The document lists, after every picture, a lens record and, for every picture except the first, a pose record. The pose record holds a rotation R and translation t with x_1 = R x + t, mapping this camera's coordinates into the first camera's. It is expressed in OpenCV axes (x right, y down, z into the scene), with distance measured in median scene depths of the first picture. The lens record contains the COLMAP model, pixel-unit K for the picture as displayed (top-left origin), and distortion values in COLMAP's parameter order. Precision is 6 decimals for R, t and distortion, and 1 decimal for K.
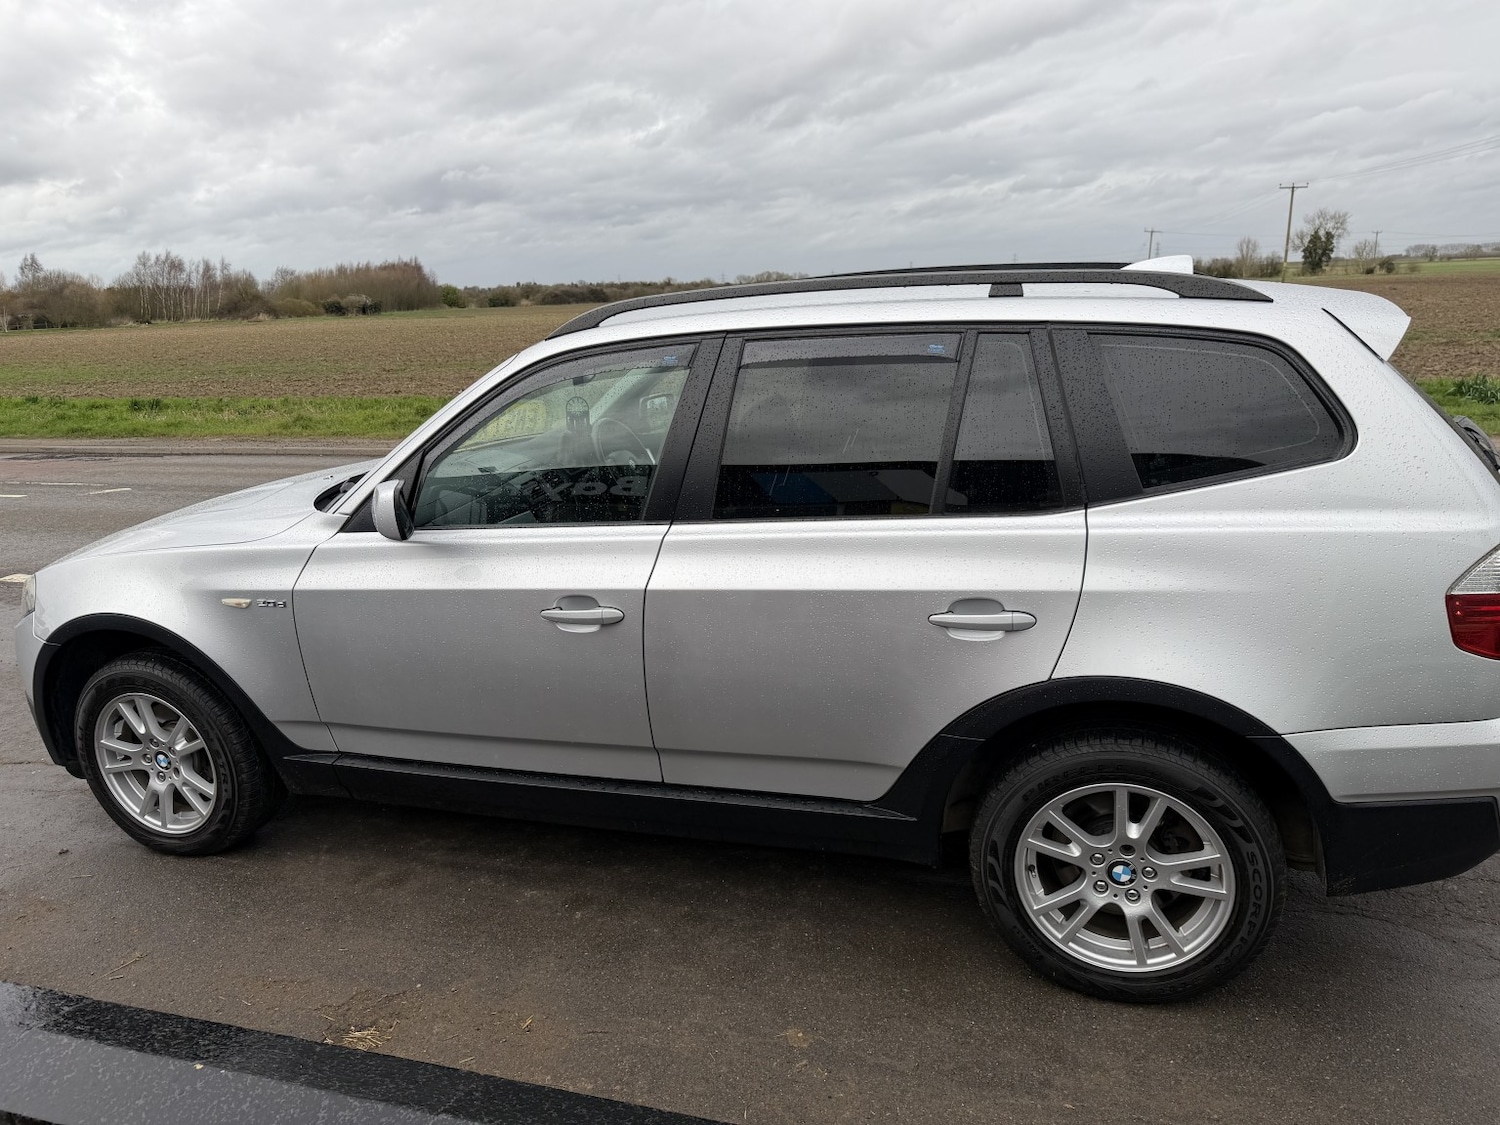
lens RADIAL K [[1063.1, 0, 748.1], [0, 1063.1, 557.0], [0, 0, 1]] dist [0.016035, -0.020208]
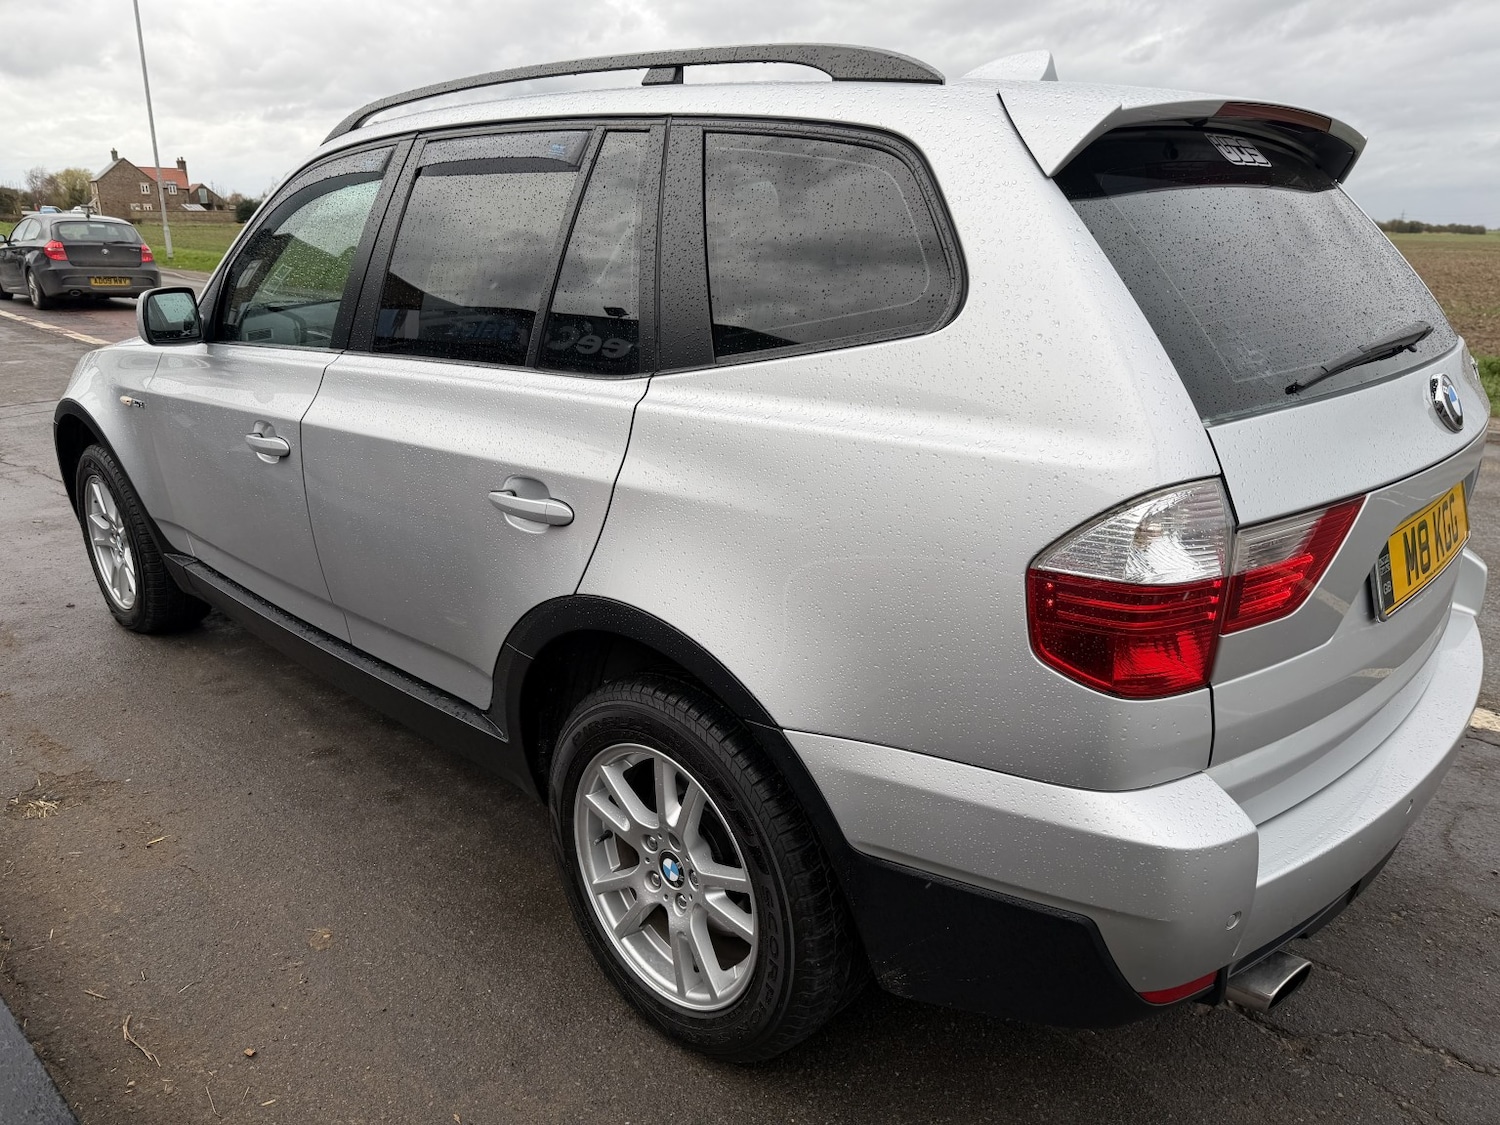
lens RADIAL K [[1002.5, 0, 867.2], [0, 1002.5, 558.9], [0, 0, 1]] dist [0.108270, -0.109533]
pose [[0.904124, 0.171832, -0.391196, 0.711259], [-0.146974, 0.984771, 0.092875, -0.007750], [0.401197, -0.026475, 0.915609, 0.396586]]
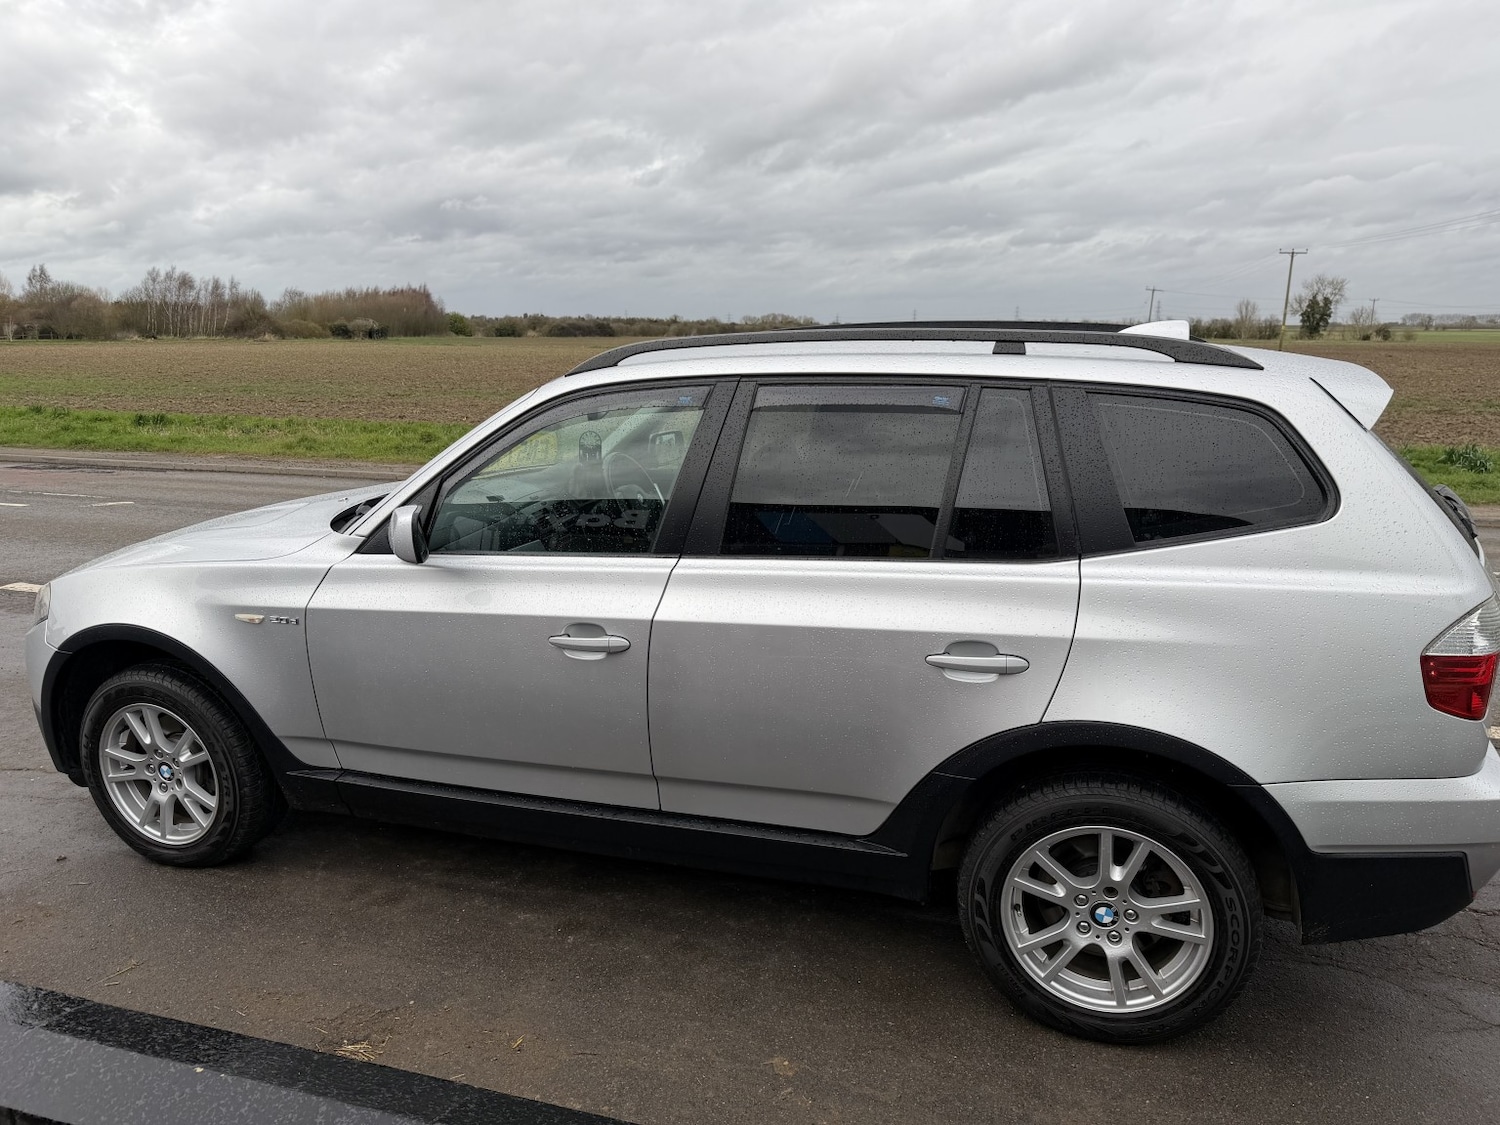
lens RADIAL K [[1070.4, 0, 753.6], [0, 1070.4, 557.6], [0, 0, 1]] dist [0.010596, -0.010493]
pose [[0.999152, 0.039788, 0.010565, -0.011842], [-0.039385, 0.998580, -0.035877, 0.003058], [-0.011977, 0.035431, 0.999300, -0.040800]]
